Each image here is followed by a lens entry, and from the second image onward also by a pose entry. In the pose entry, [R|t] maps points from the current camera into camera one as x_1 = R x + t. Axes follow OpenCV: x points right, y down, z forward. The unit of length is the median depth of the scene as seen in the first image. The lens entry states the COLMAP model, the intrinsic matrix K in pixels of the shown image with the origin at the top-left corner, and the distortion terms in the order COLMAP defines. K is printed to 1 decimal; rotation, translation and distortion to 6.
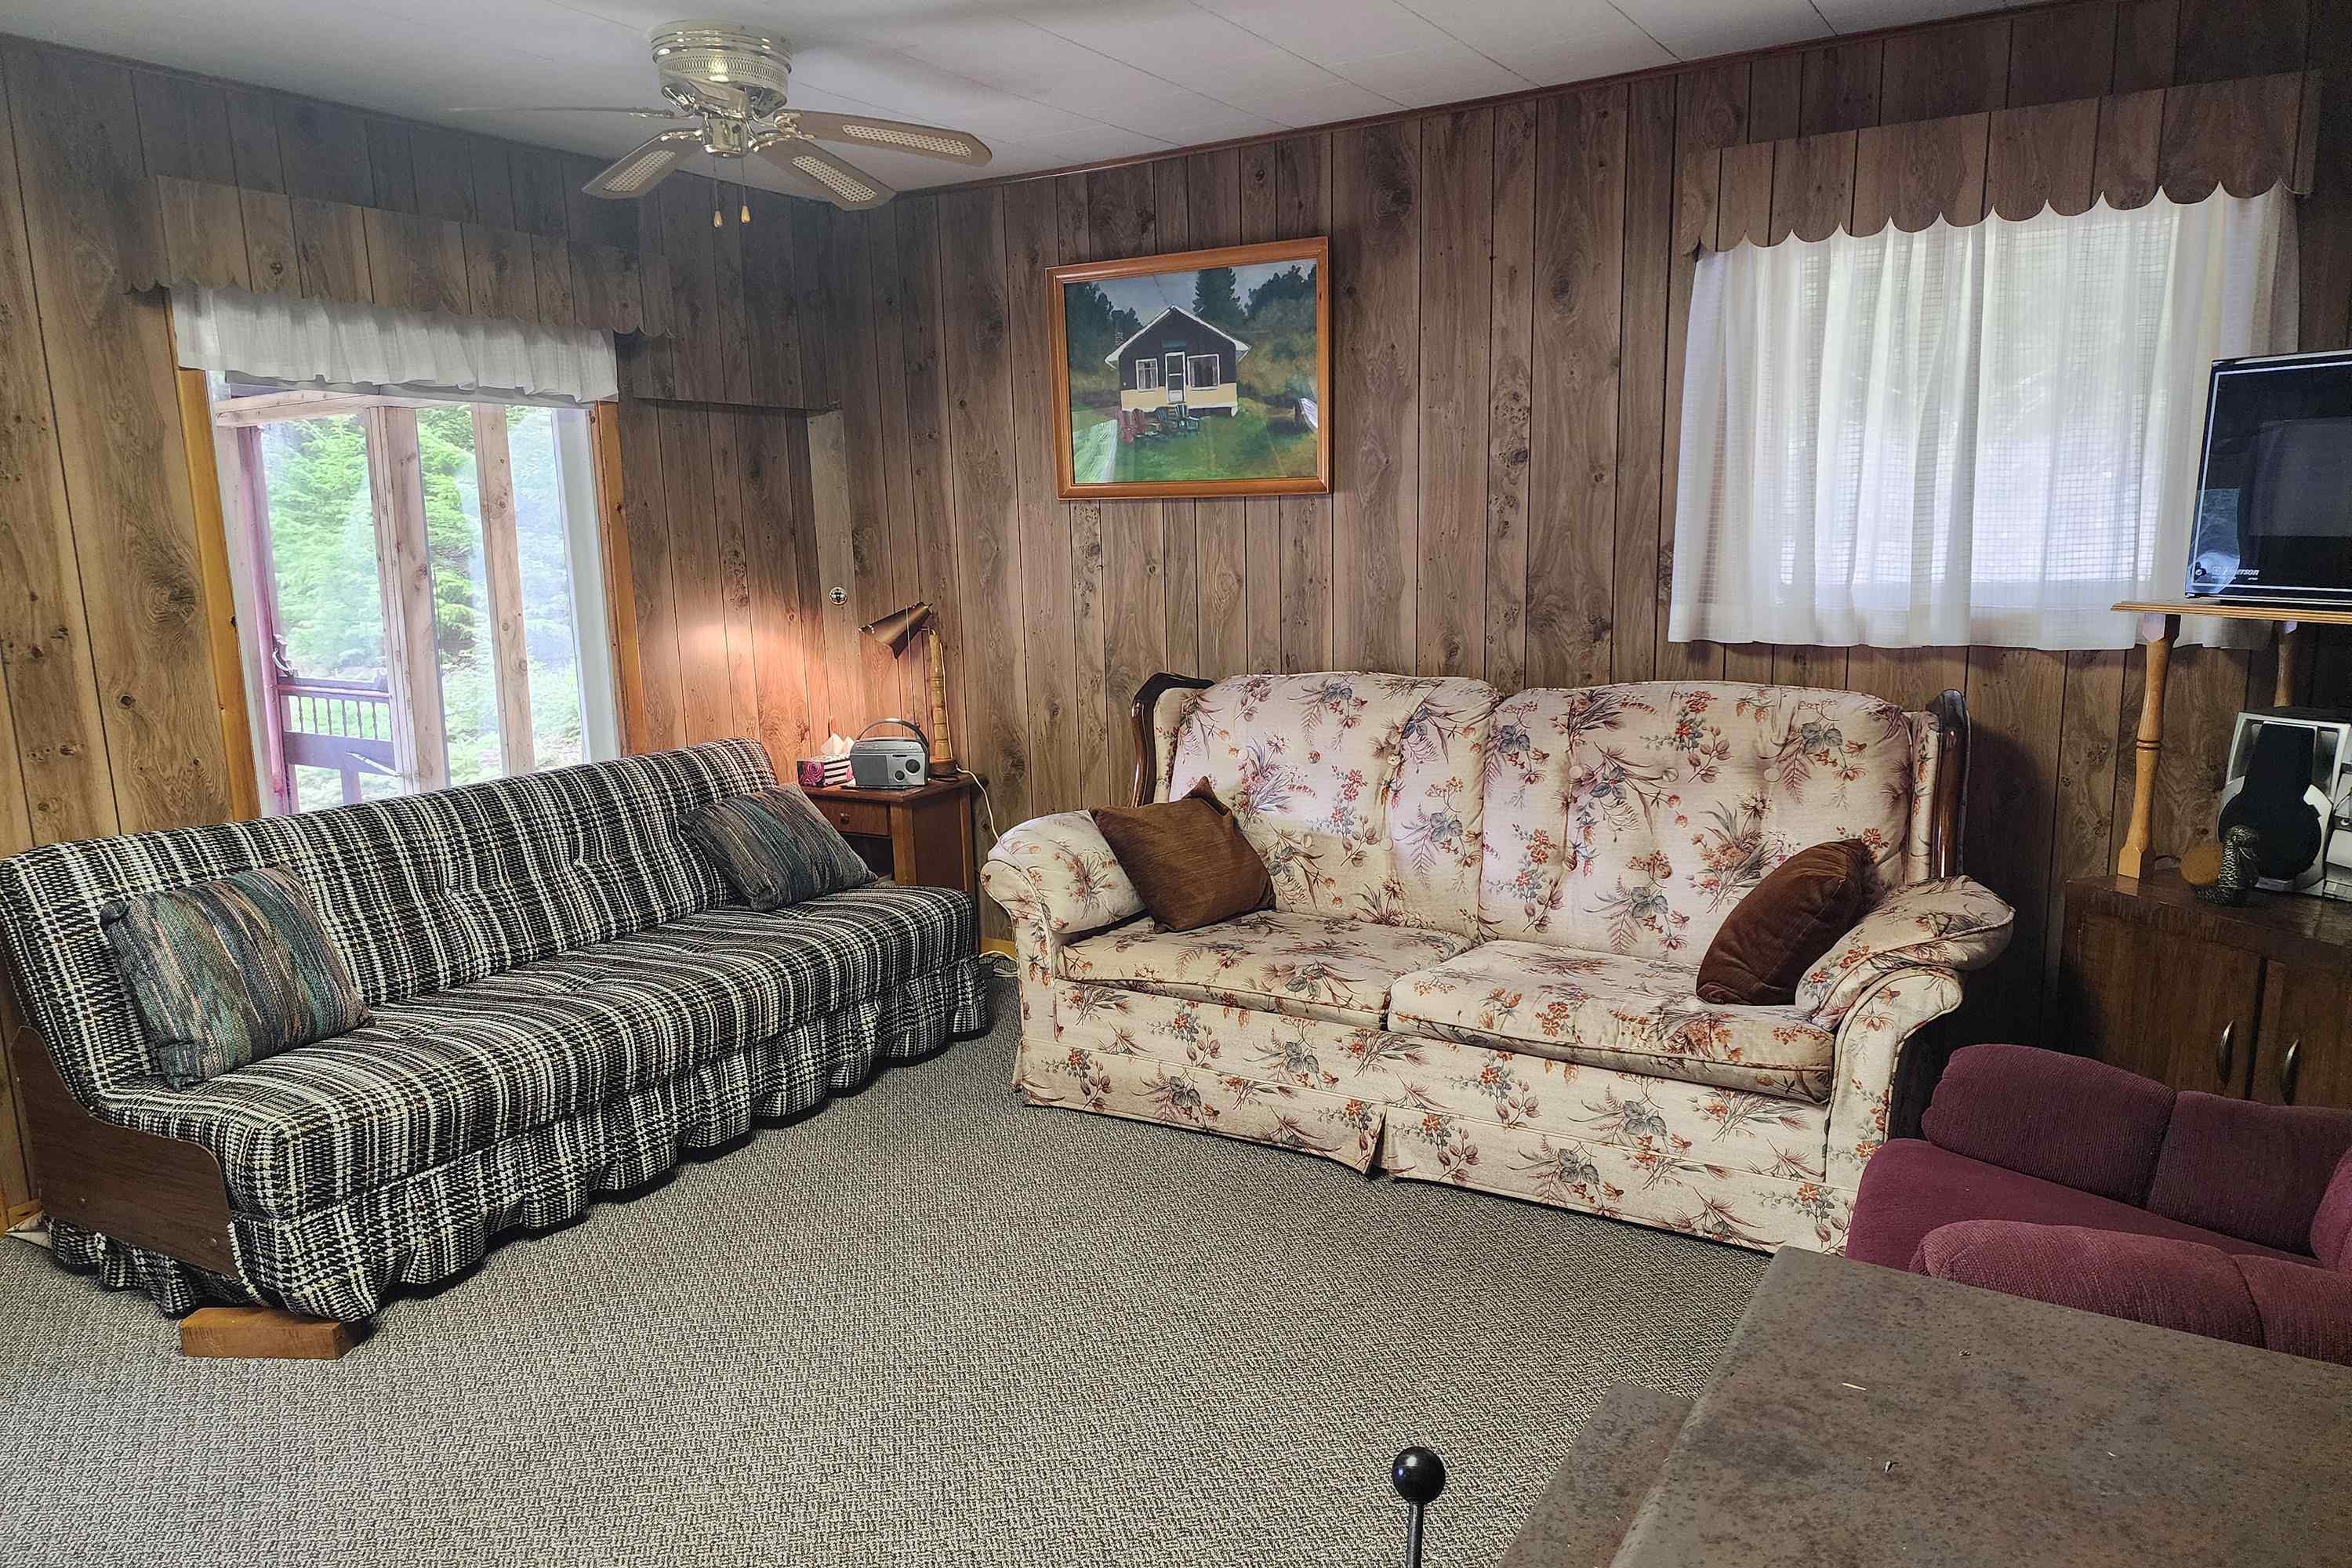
lens RADIAL K [[1548.0, 0, 1144.4], [0, 1548.0, 827.3], [0, 0, 1]] dist [0.070308, -0.065450]
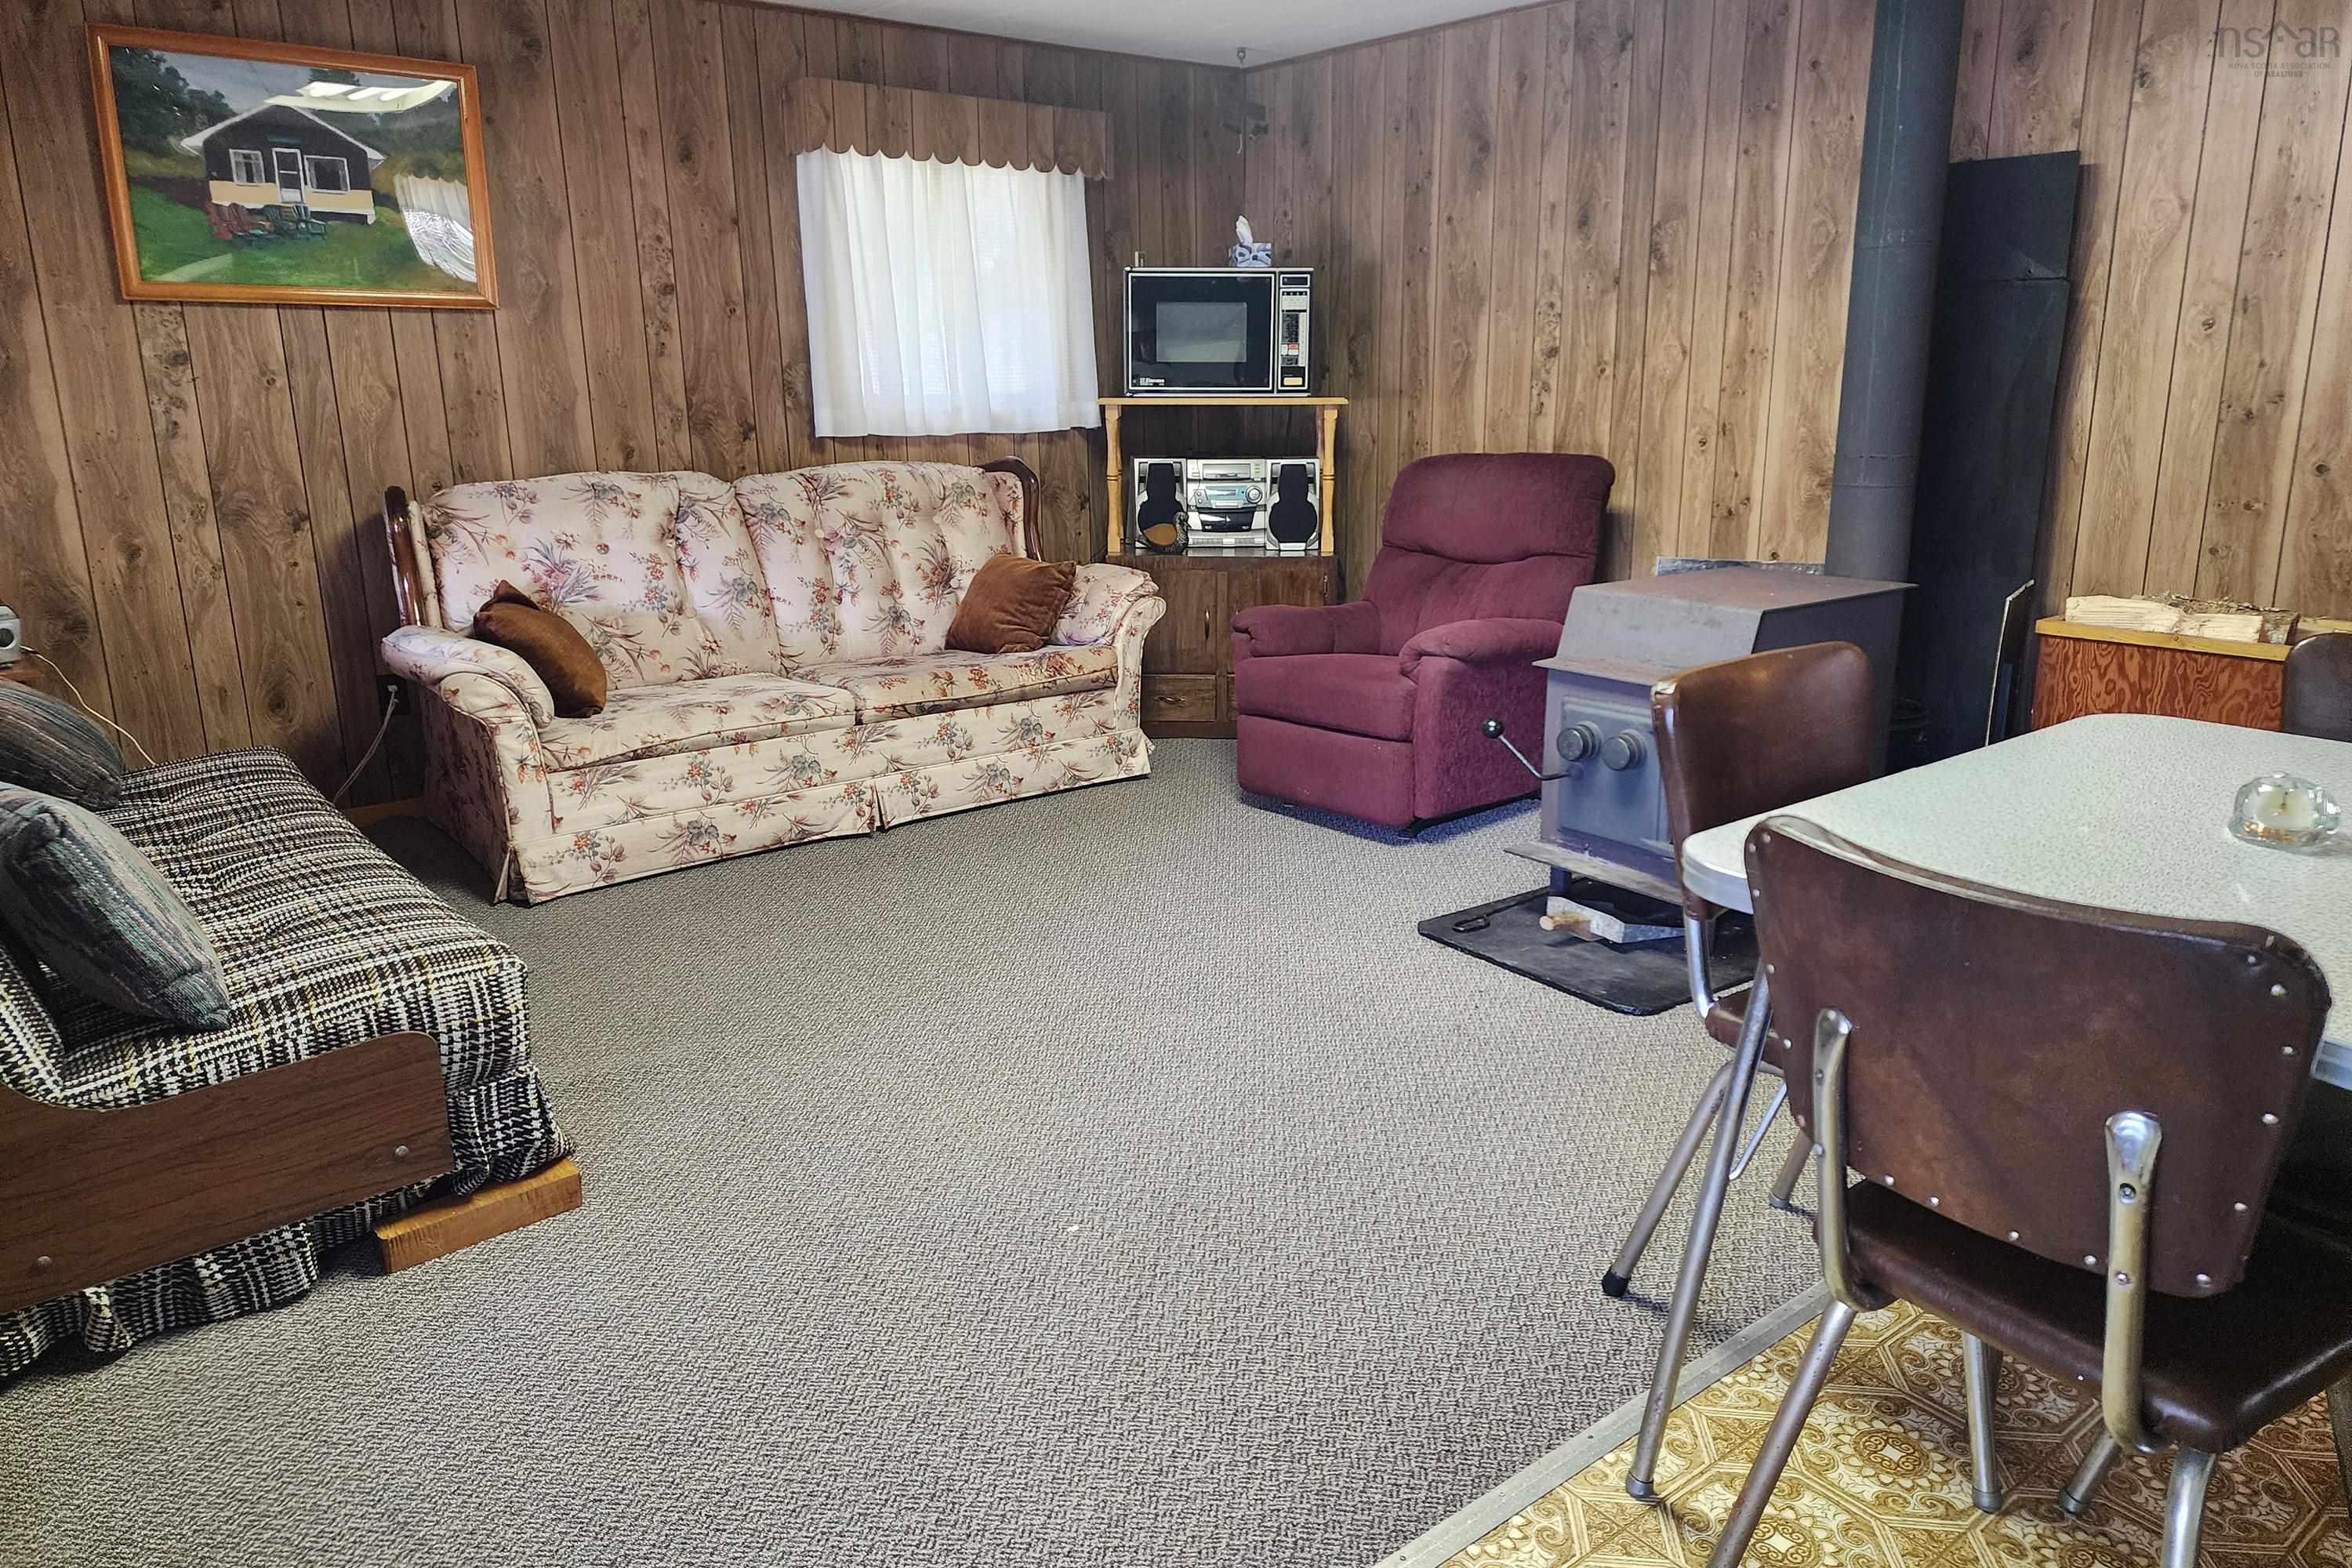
lens RADIAL K [[1548.0, 0, 1212.5], [0, 1548.0, 750.7], [0, 0, 1]] dist [0.070308, -0.065450]
pose [[0.351167, -0.205593, 0.913462, -0.835033], [0.176507, 0.972639, 0.151057, 0.003766], [-0.919526, 0.108187, 0.377847, 0.190868]]
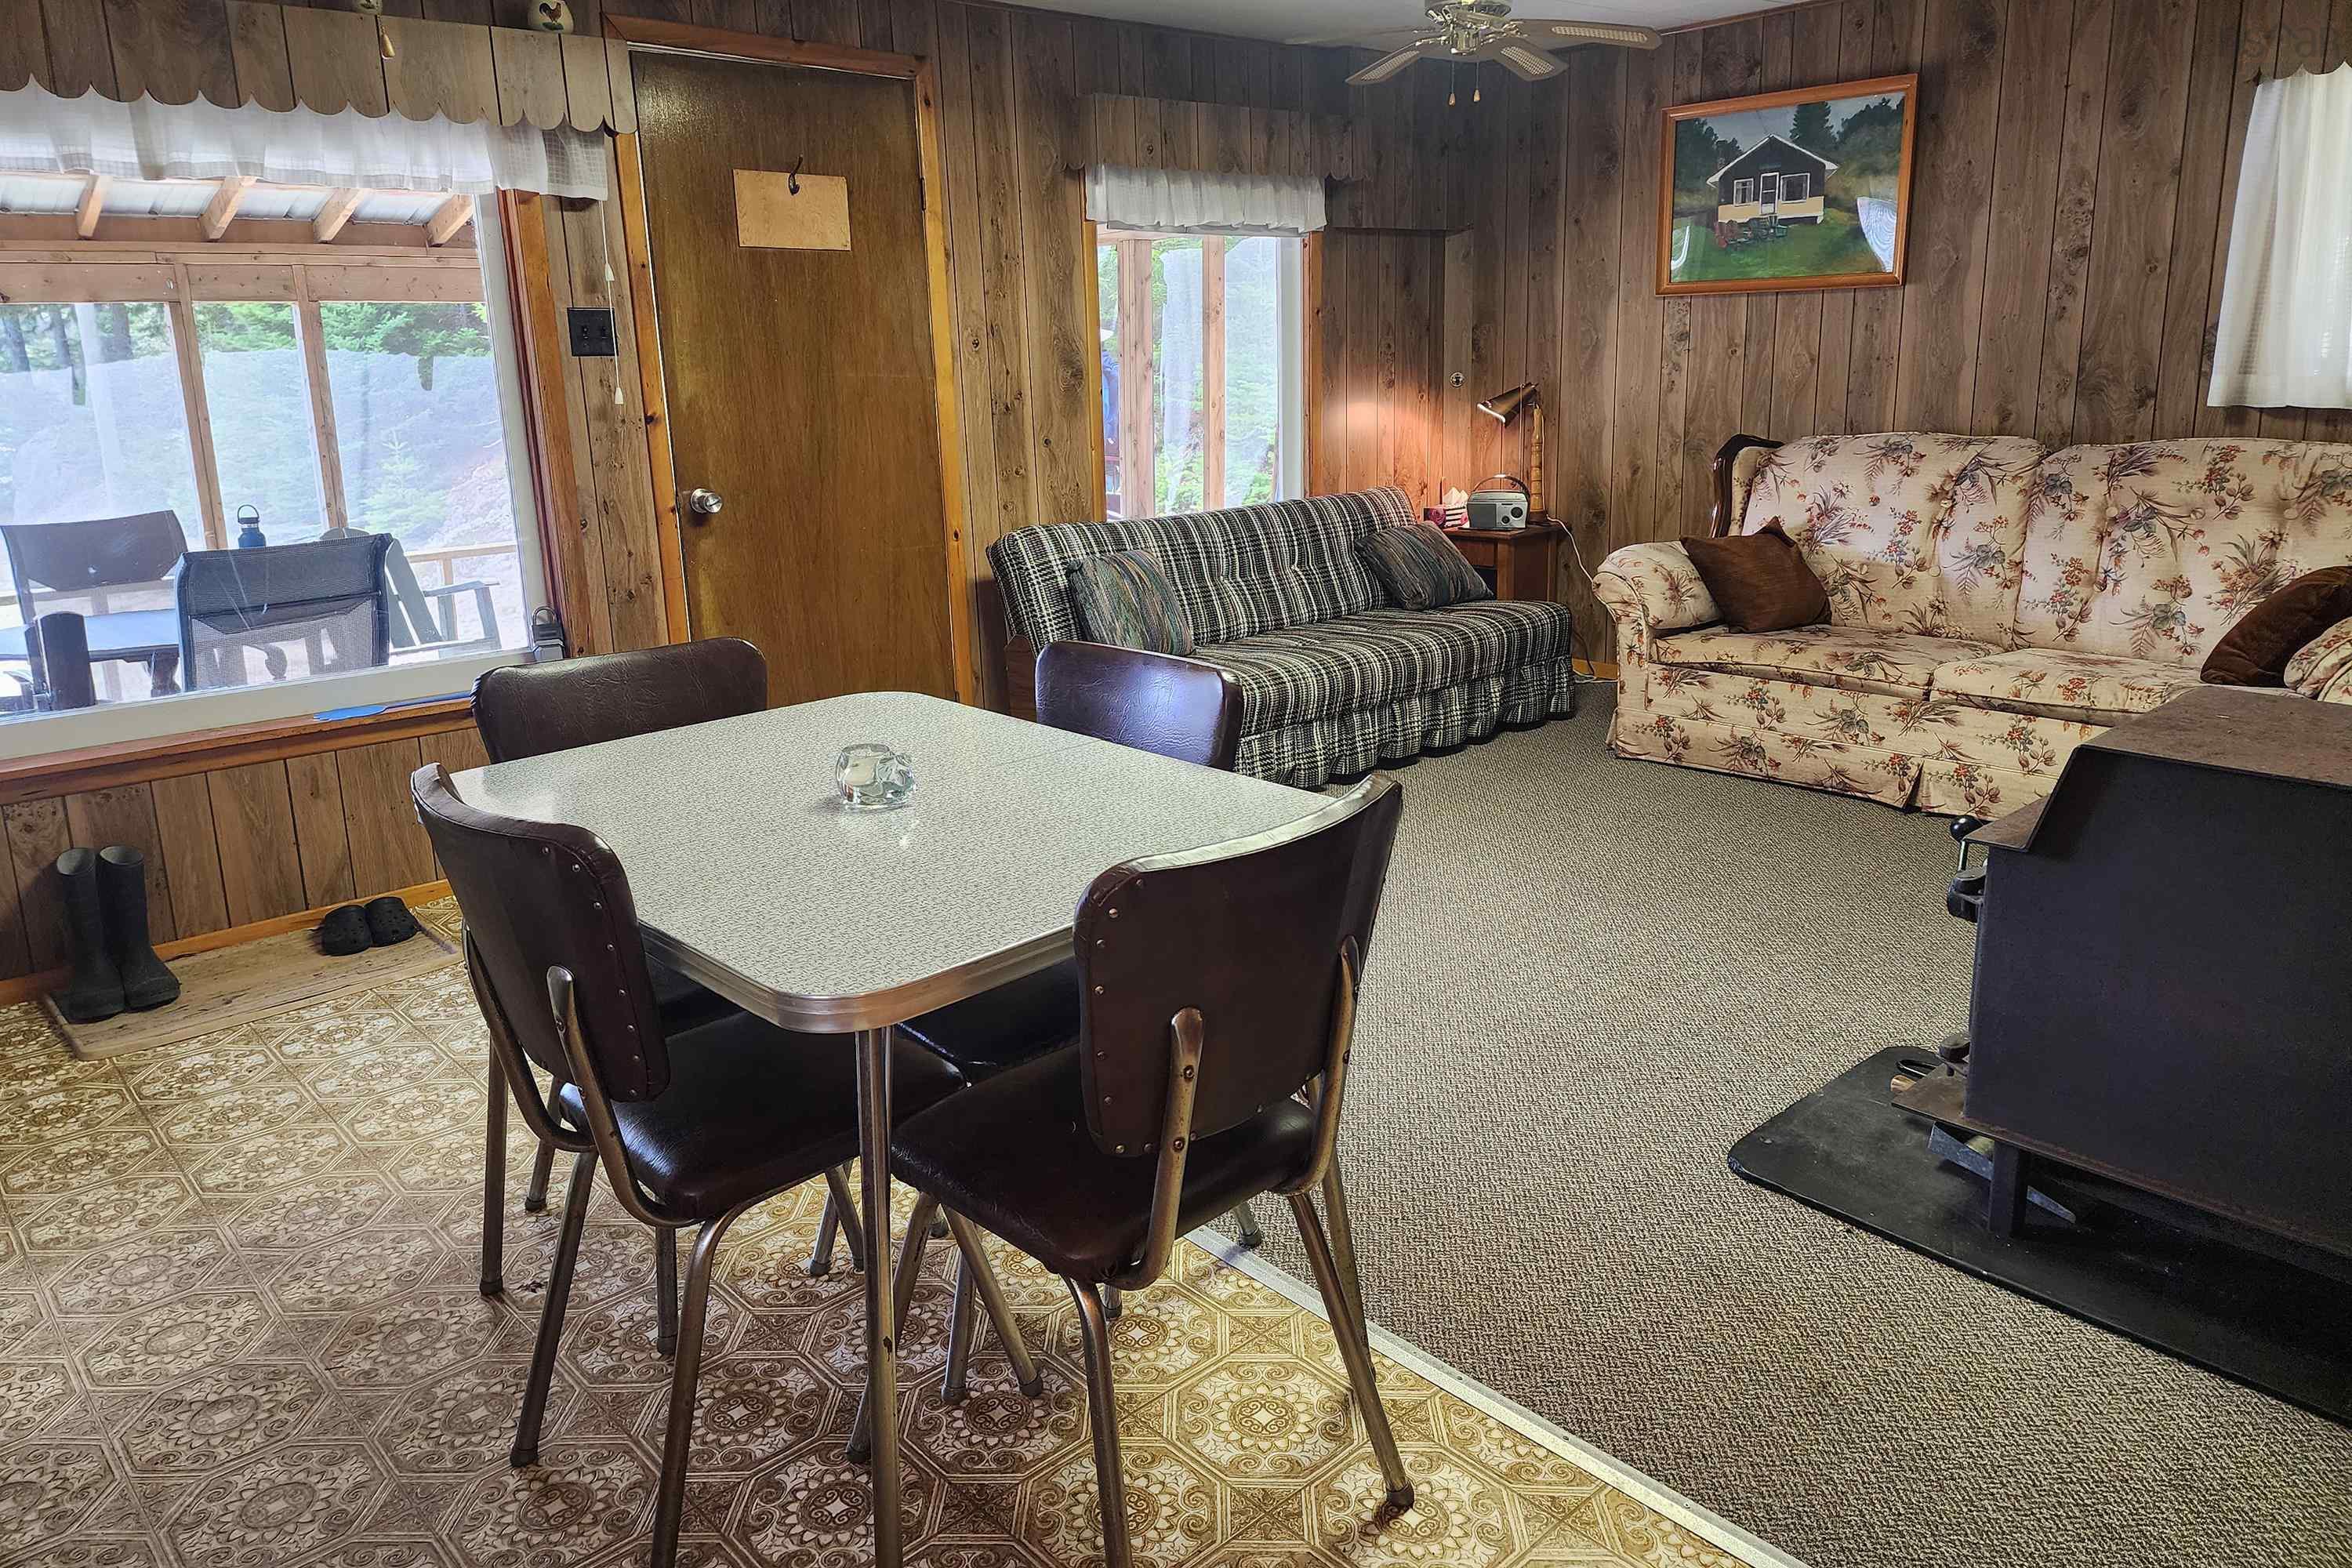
lens RADIAL K [[1548.0, 0, 1158.3], [0, 1548.0, 714.1], [0, 0, 1]] dist [0.070308, -0.065450]
pose [[0.959679, 0.059481, -0.274733, -0.089514], [-0.046135, 0.997431, 0.054791, 0.086320], [0.277286, -0.039907, 0.959958, -0.389670]]
